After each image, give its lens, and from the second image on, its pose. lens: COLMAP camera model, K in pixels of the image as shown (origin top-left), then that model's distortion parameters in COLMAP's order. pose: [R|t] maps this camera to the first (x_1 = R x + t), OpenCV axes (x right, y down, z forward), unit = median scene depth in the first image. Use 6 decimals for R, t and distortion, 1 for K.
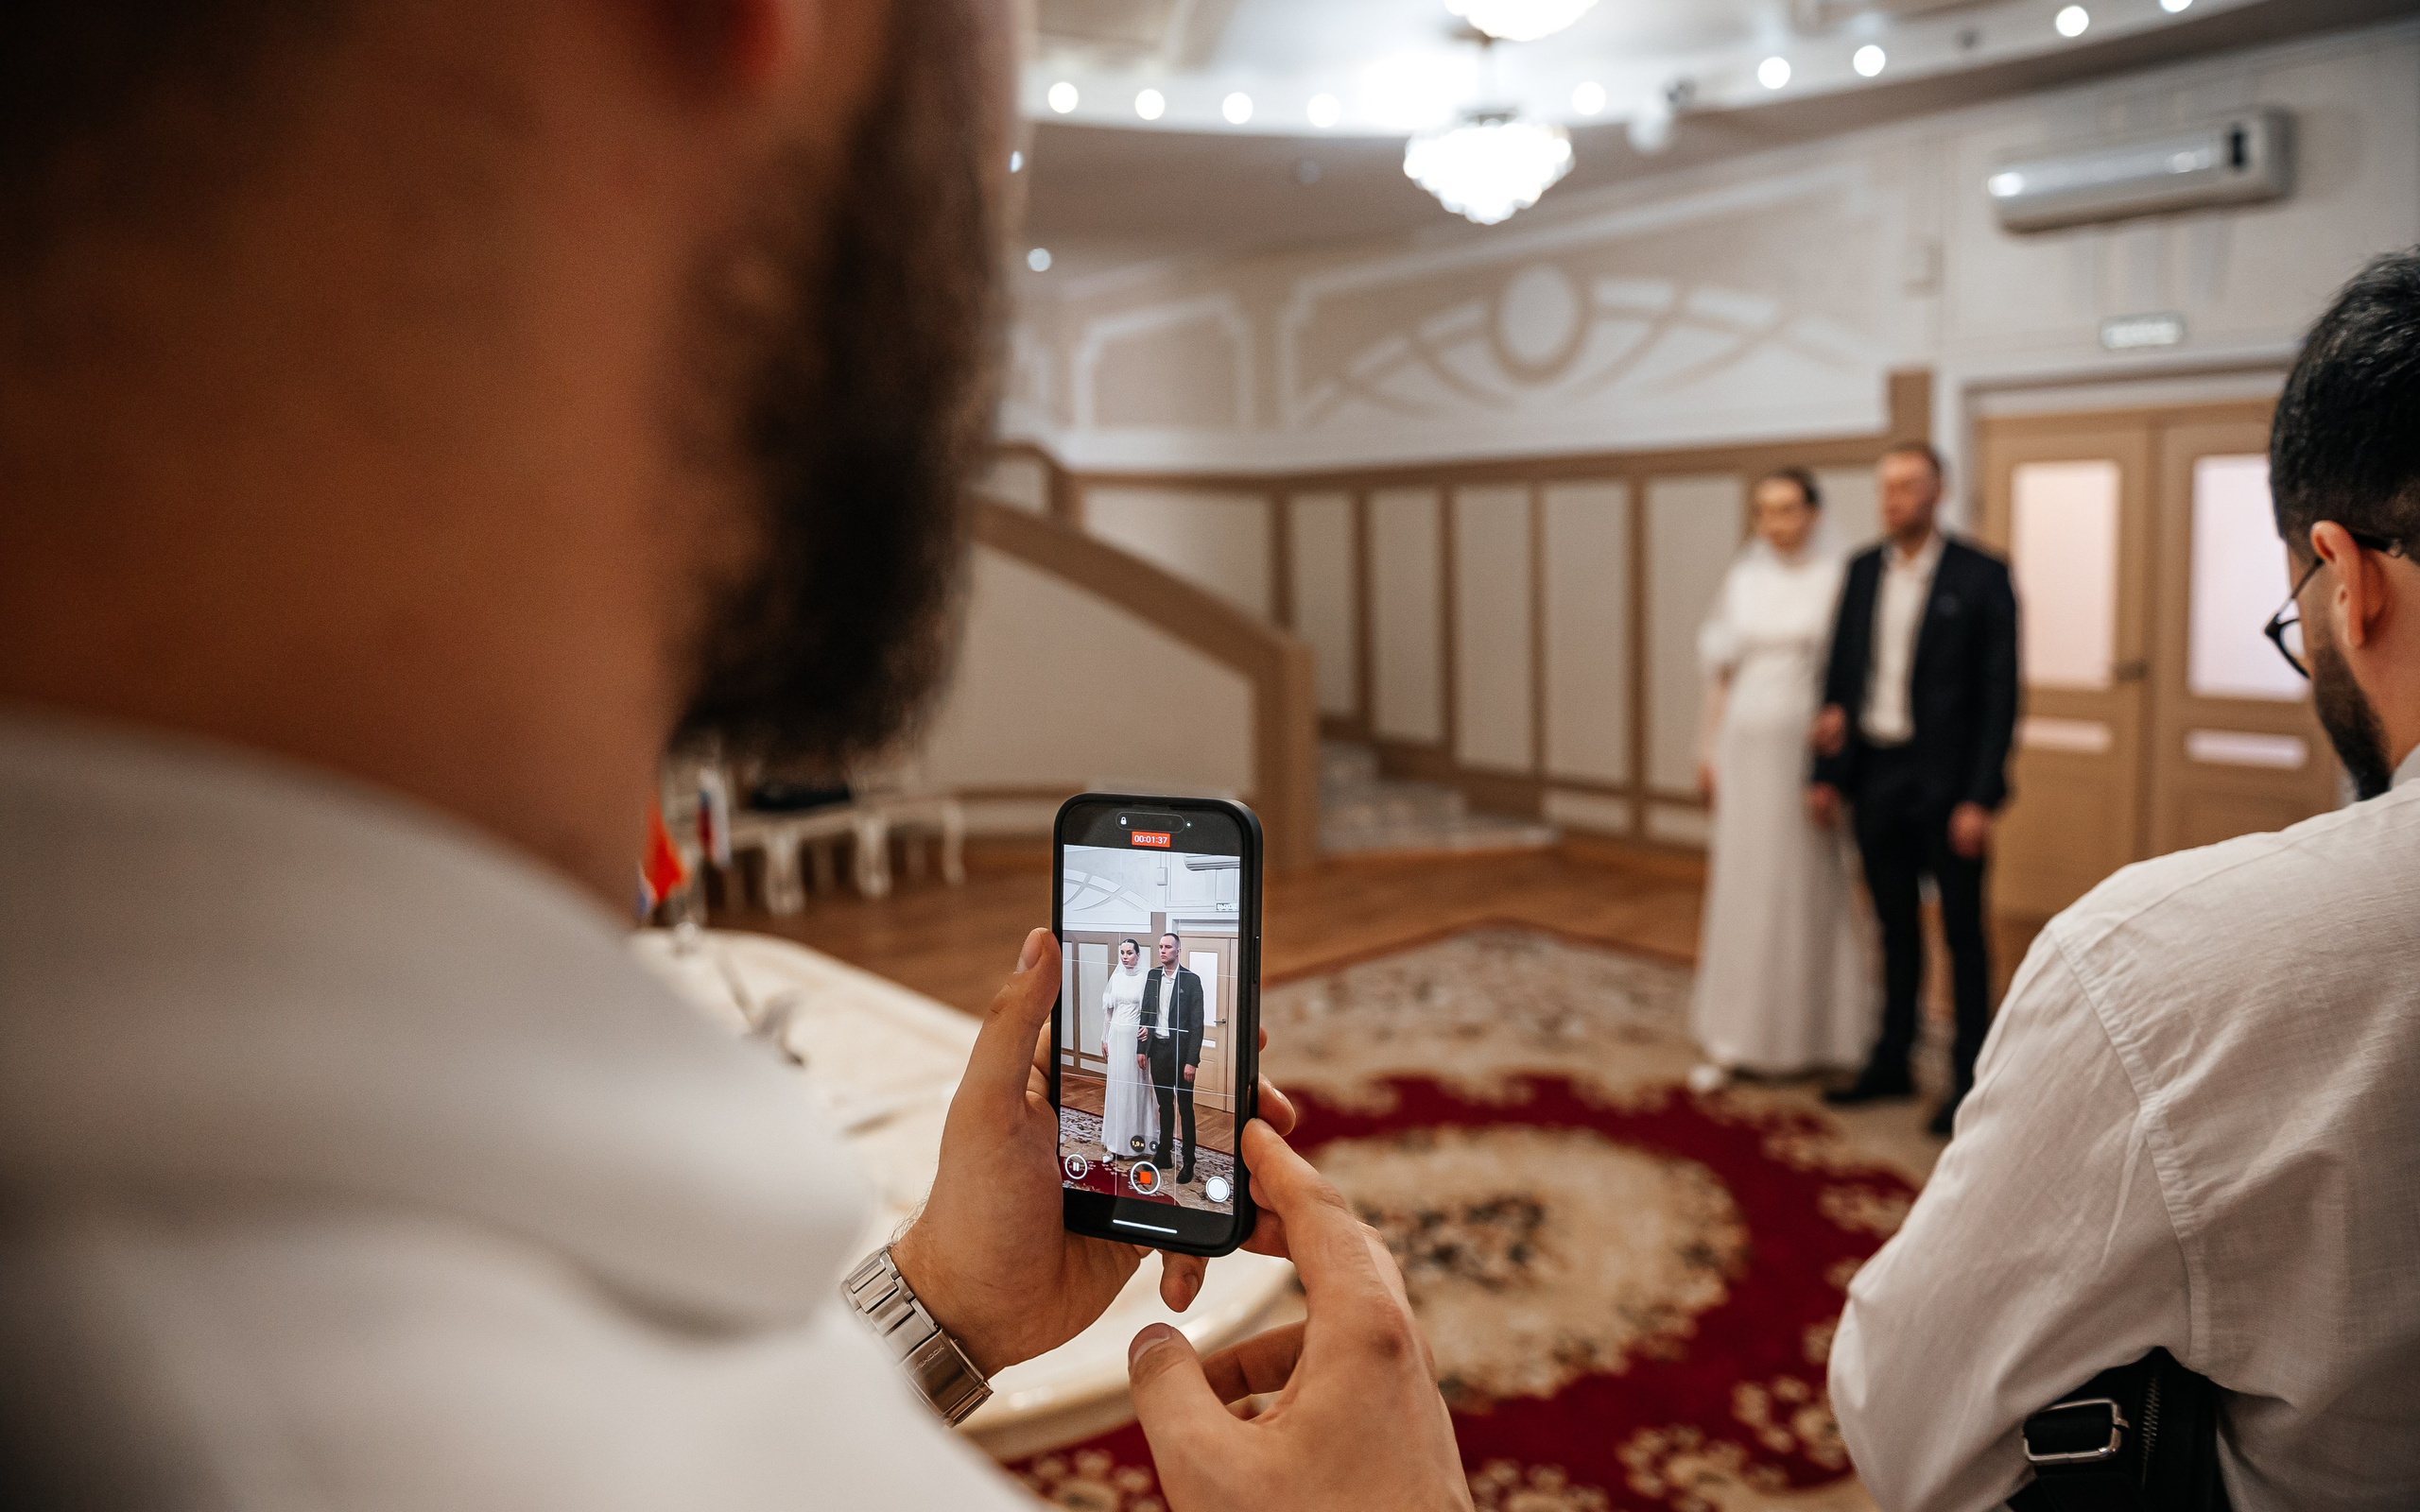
lens RADIAL K [[1647.3, 0, 1210.0], [0, 1647.3, 756.0], [0, 0, 1]] dist [-0.046349, -0.002926]
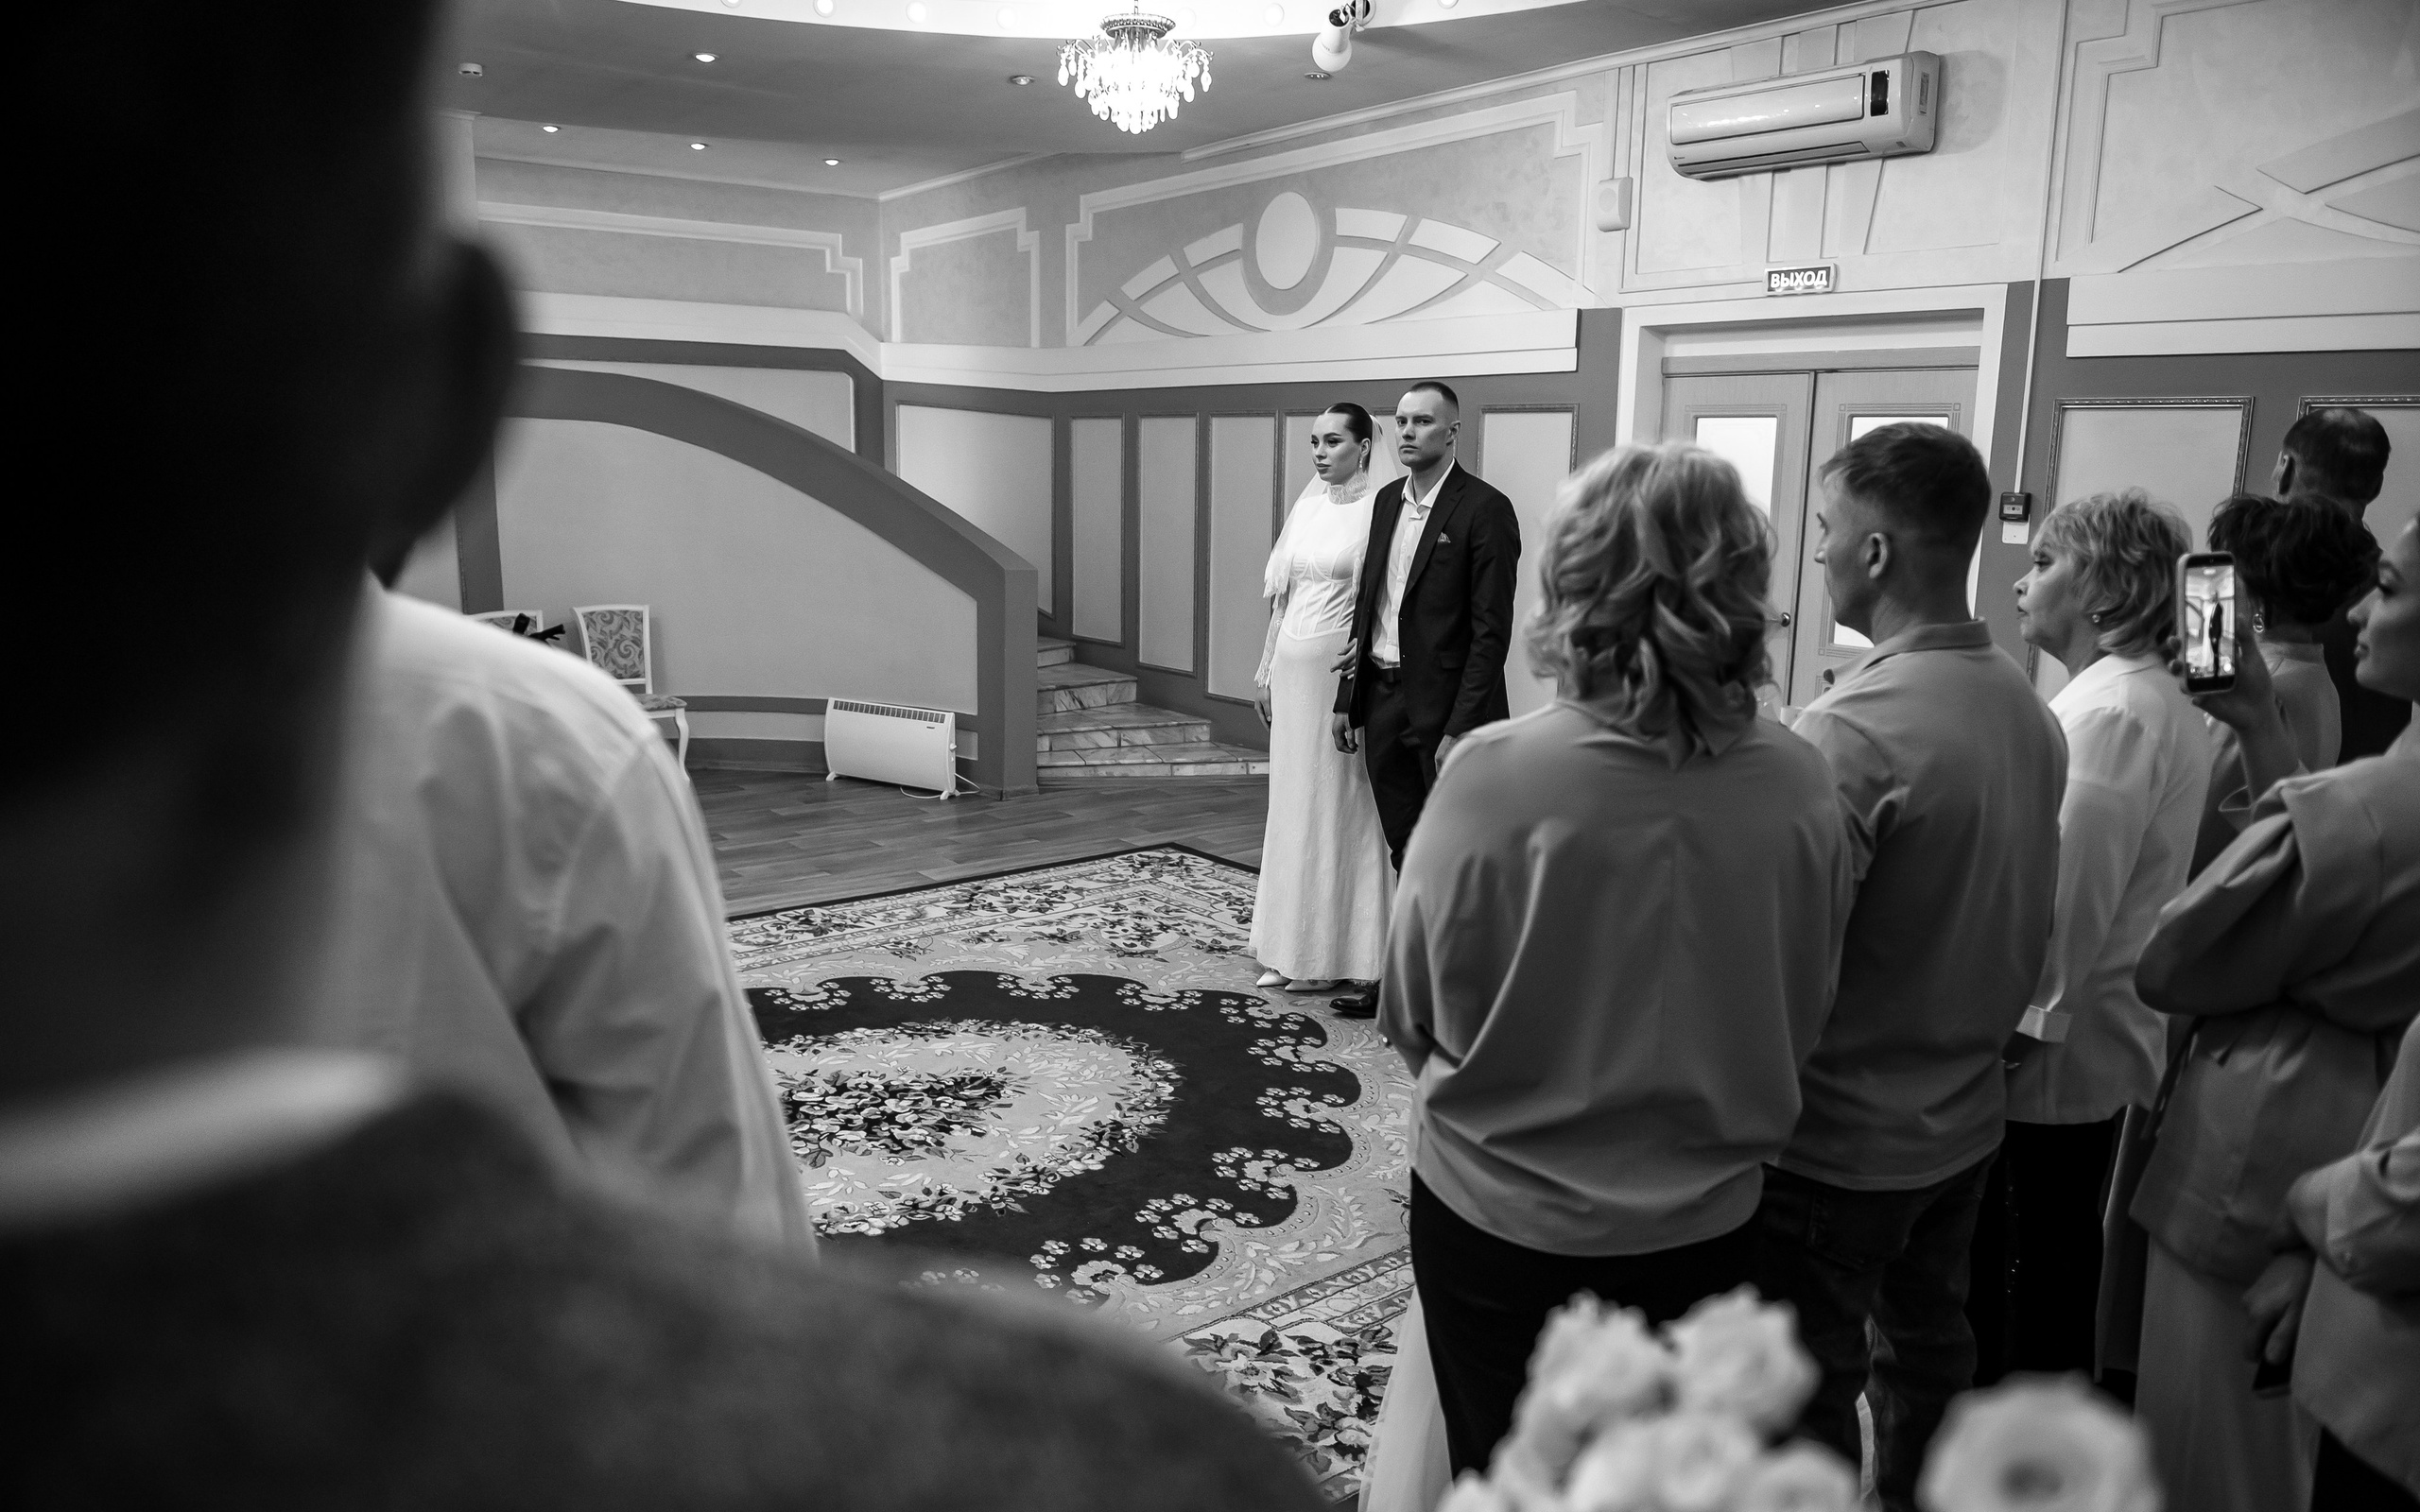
lens RADIAL K [[1676.5, 0, 1200.3], [0, 1676.5, 873.8], [0, 0, 1]] dist [-0.053503, -0.000111]
pose [[0.999099, 0.041730, 0.007731, 0.194946], [-0.042313, 0.993523, 0.105460, 0.008947], [-0.003280, -0.105692, 0.994394, -0.047535]]
